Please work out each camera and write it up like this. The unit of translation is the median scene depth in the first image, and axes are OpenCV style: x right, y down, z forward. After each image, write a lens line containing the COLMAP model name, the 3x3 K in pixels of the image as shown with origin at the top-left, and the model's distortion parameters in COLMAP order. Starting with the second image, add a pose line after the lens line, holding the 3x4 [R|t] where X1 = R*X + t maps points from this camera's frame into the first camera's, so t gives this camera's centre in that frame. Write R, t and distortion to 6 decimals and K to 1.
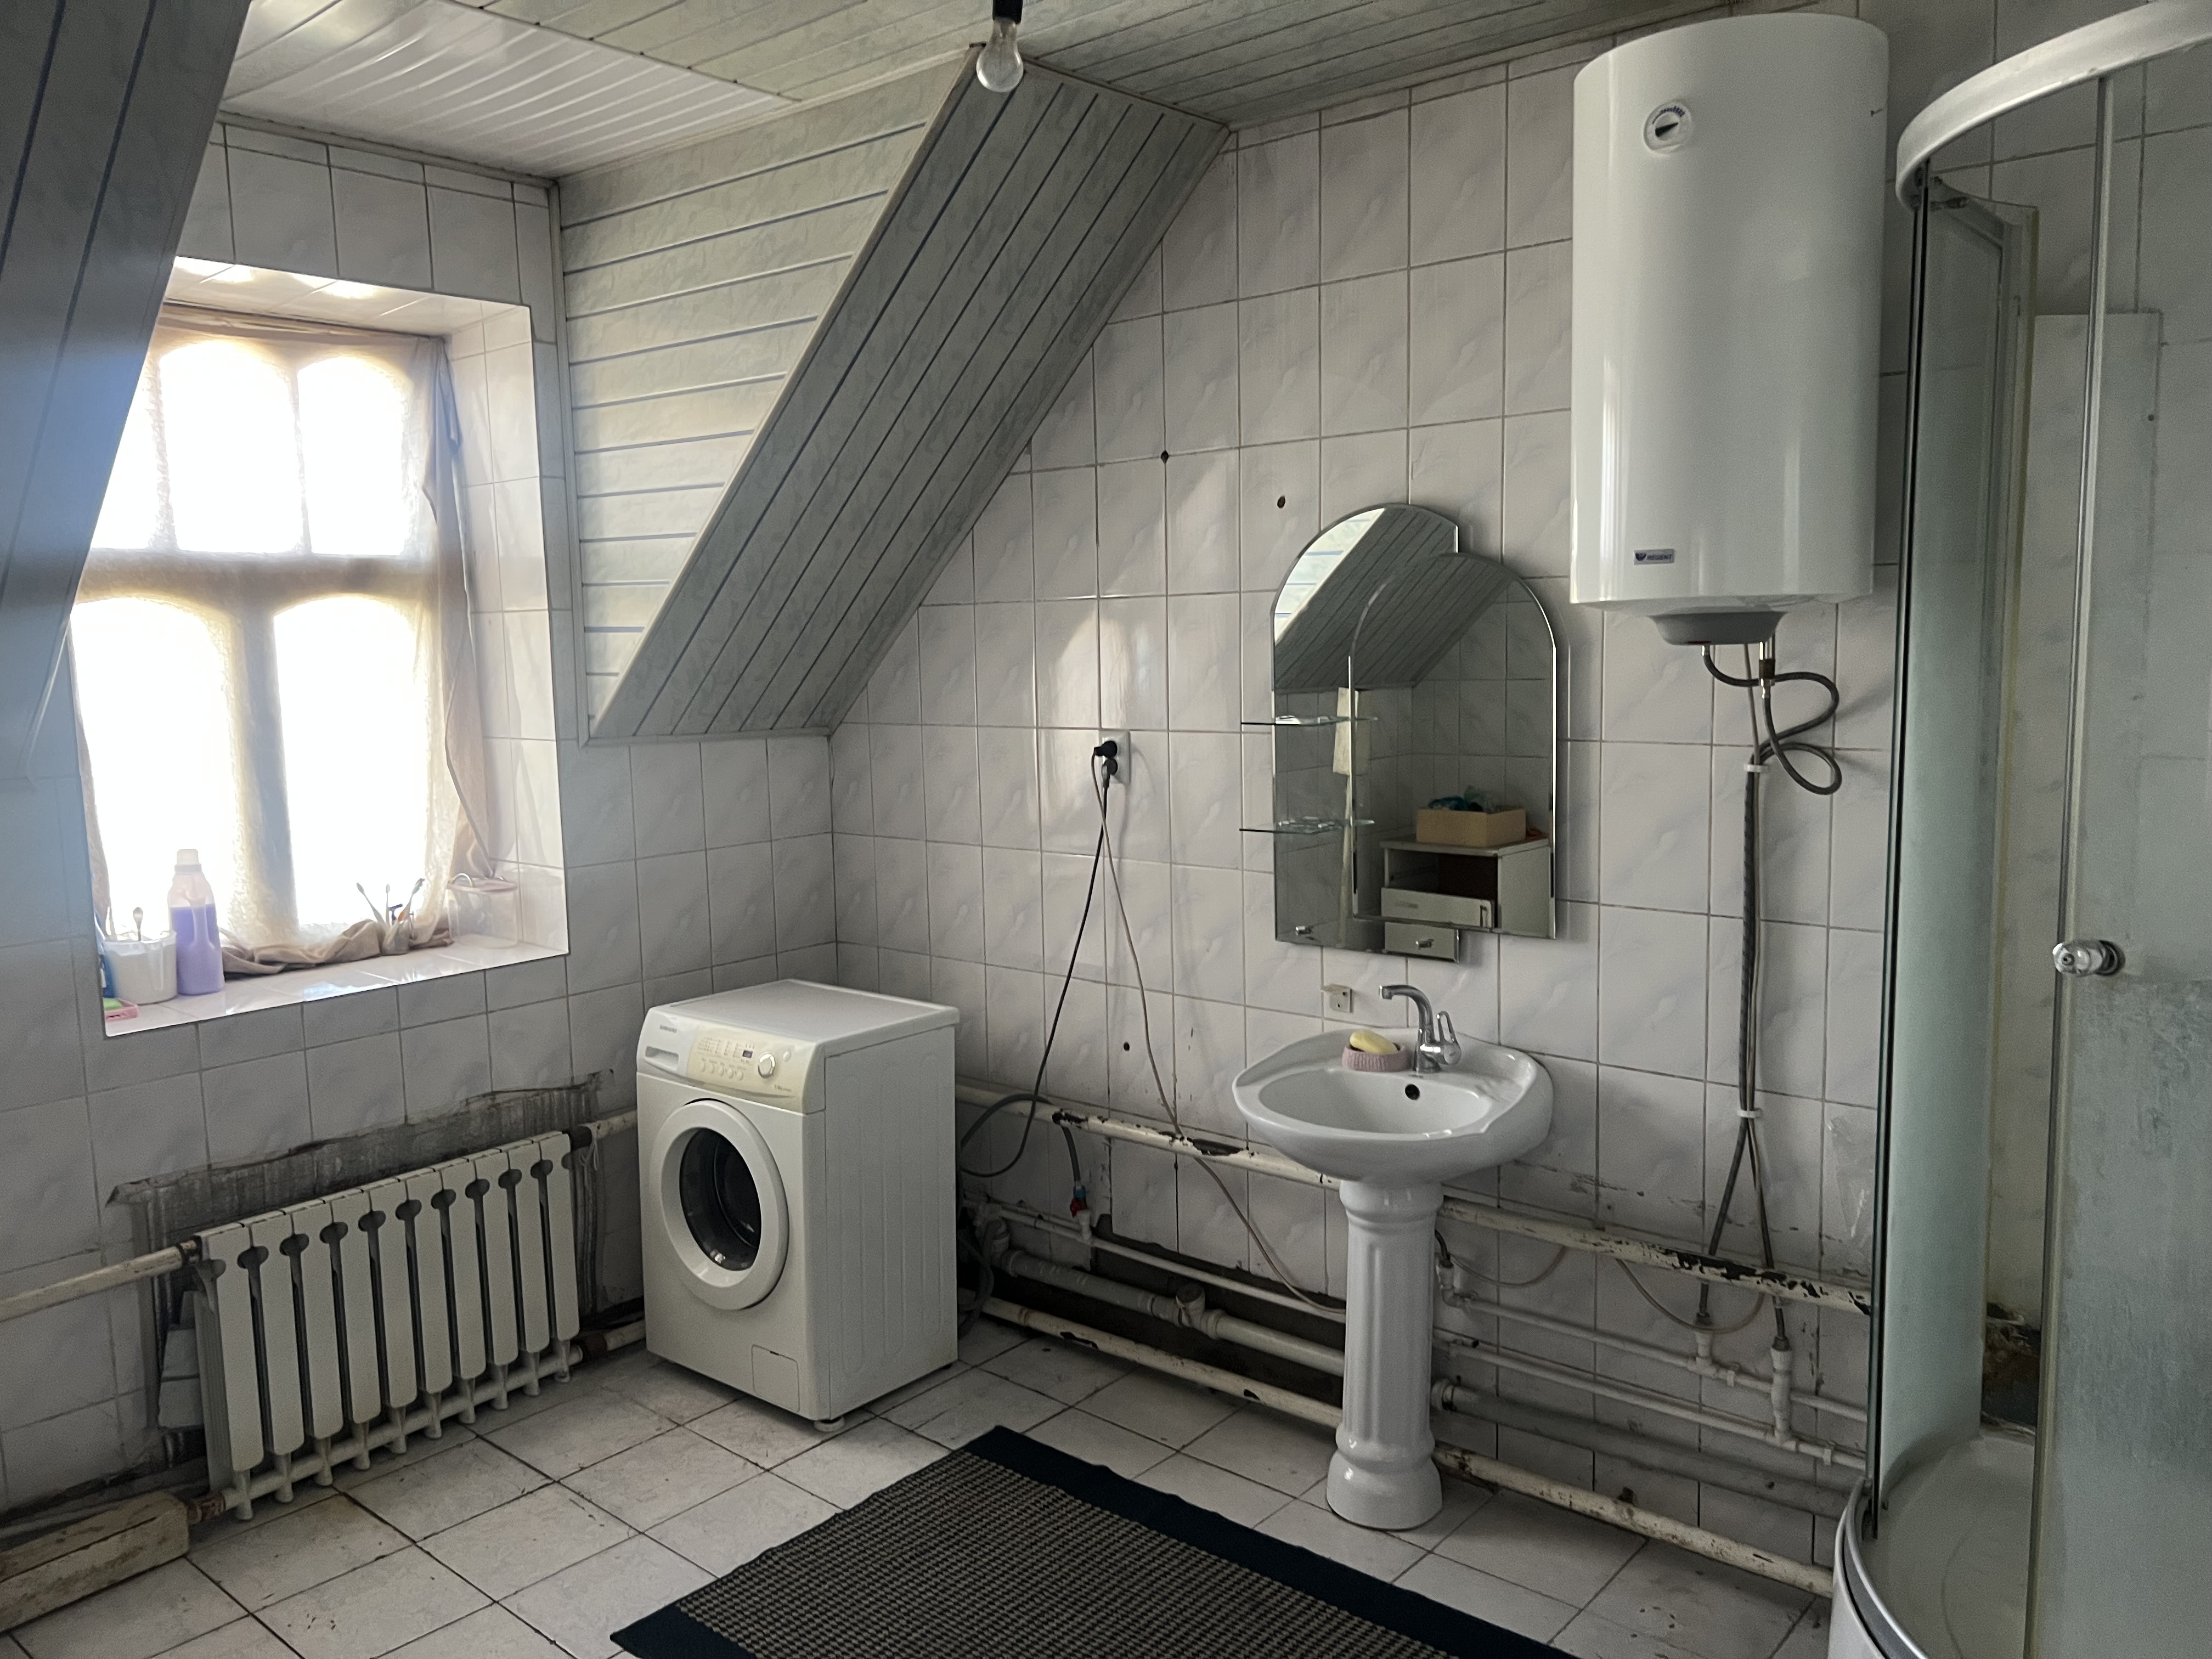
lens RADIAL K [[1631.8, 0, 1106.4], [0, 1631.8, 819.6], [0, 0, 1]] dist [0.087556, -0.178353]
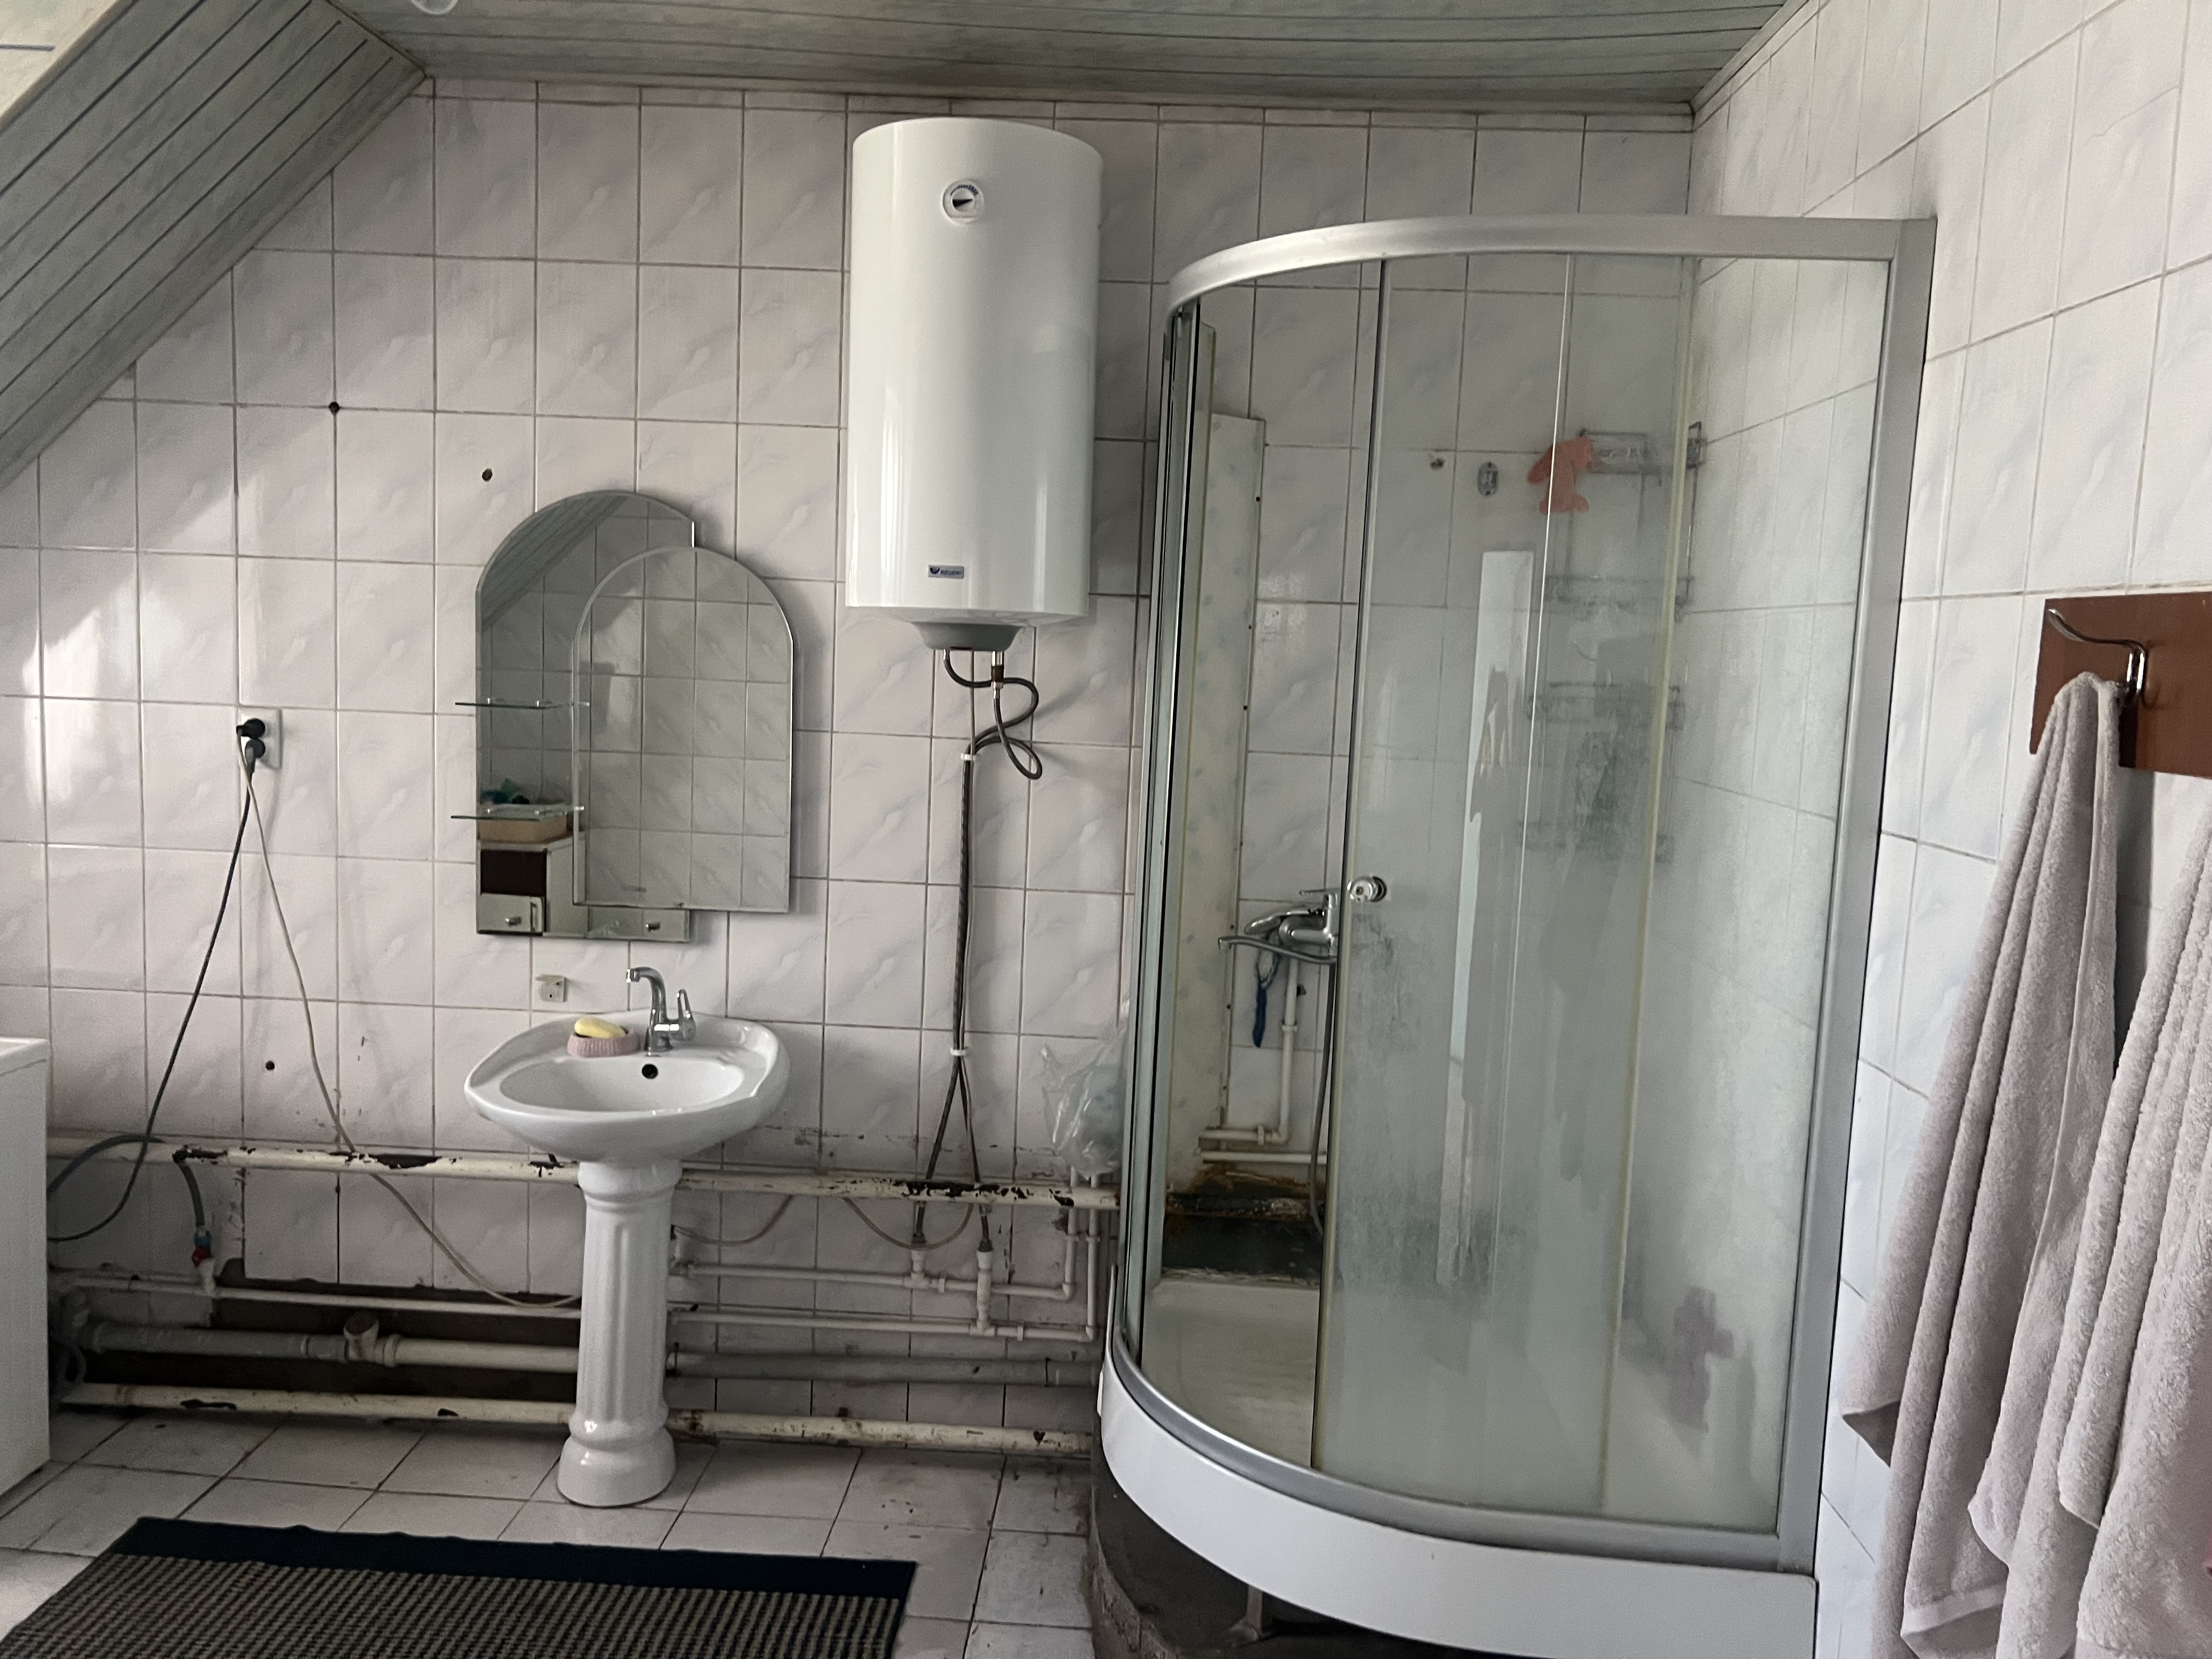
lens RADIAL K [[1630.3, 0, 1100.2], [0, 1630.3, 820.6], [0, 0, 1]] dist [0.051541, -0.074034]
pose [[0.790508, -0.013812, 0.612295, -0.213070], [0.011413, 0.999904, 0.007821, 0.005132], [-0.612345, 0.000805, 0.790590, 0.022679]]
